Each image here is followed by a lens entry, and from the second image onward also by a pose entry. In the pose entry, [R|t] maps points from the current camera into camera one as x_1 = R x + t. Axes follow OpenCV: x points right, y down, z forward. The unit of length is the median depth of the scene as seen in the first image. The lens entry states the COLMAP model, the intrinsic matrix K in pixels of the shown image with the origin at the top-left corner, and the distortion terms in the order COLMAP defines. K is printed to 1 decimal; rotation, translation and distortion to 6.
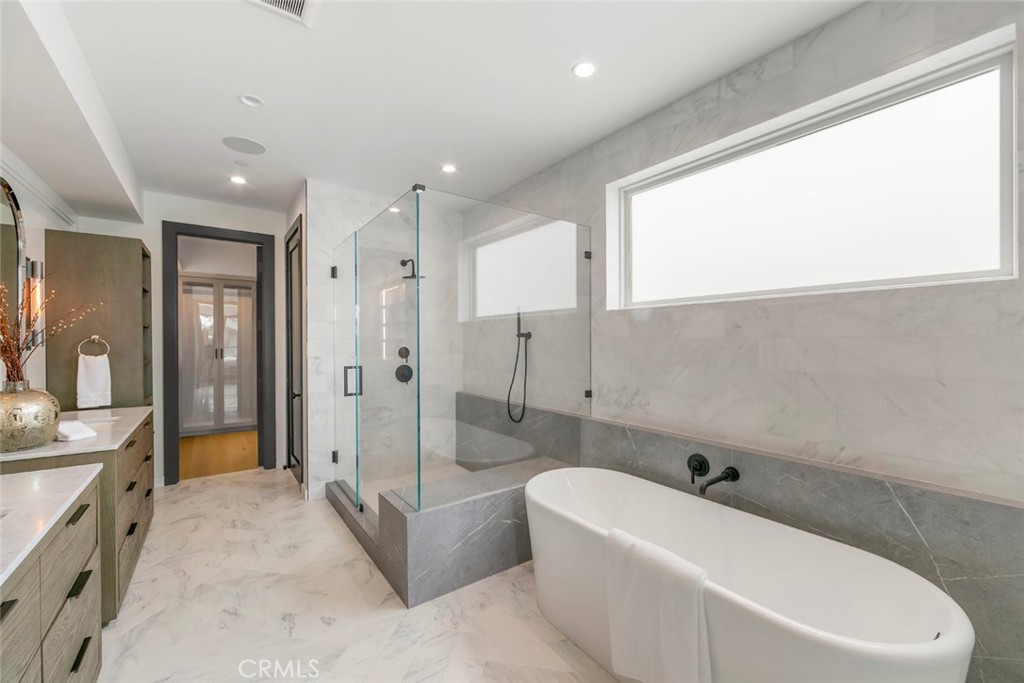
lens RADIAL K [[406.0, 0, 509.8], [0, 406.0, 345.6], [0, 0, 1]] dist [-0.002526, -0.000212]
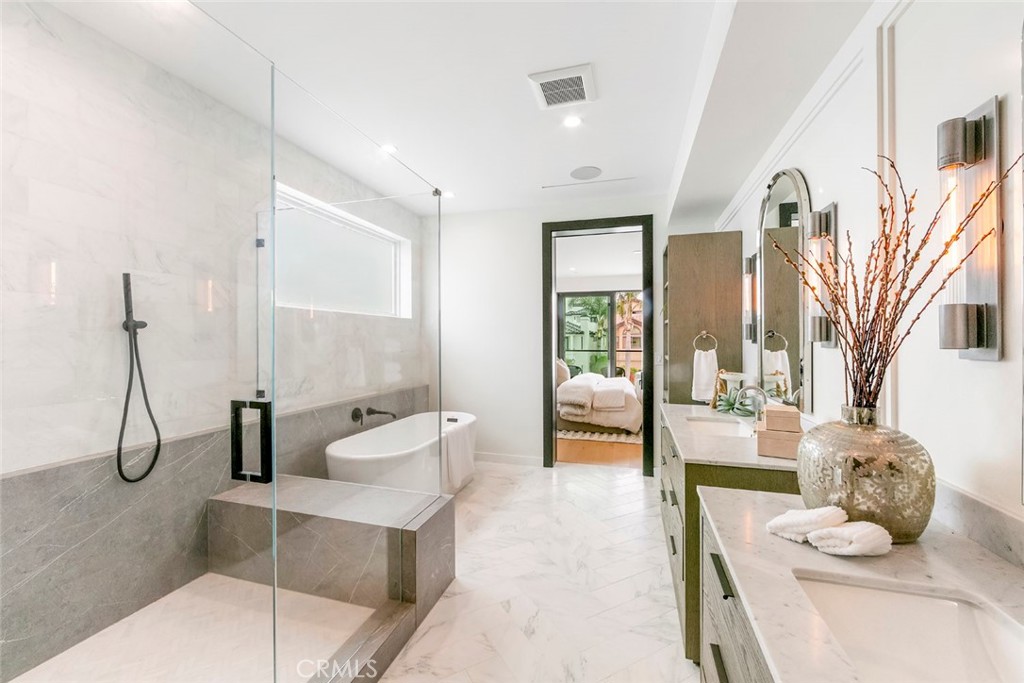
lens RADIAL K [[411.6, 0, 512.2], [0, 411.6, 332.4], [0, 0, 1]] dist [-0.000411, -0.000073]
pose [[-0.608235, 0.014073, 0.793632, -0.992692], [0.007515, 0.999900, -0.011971, -0.005117], [-0.793721, -0.001317, -0.608280, 1.241933]]
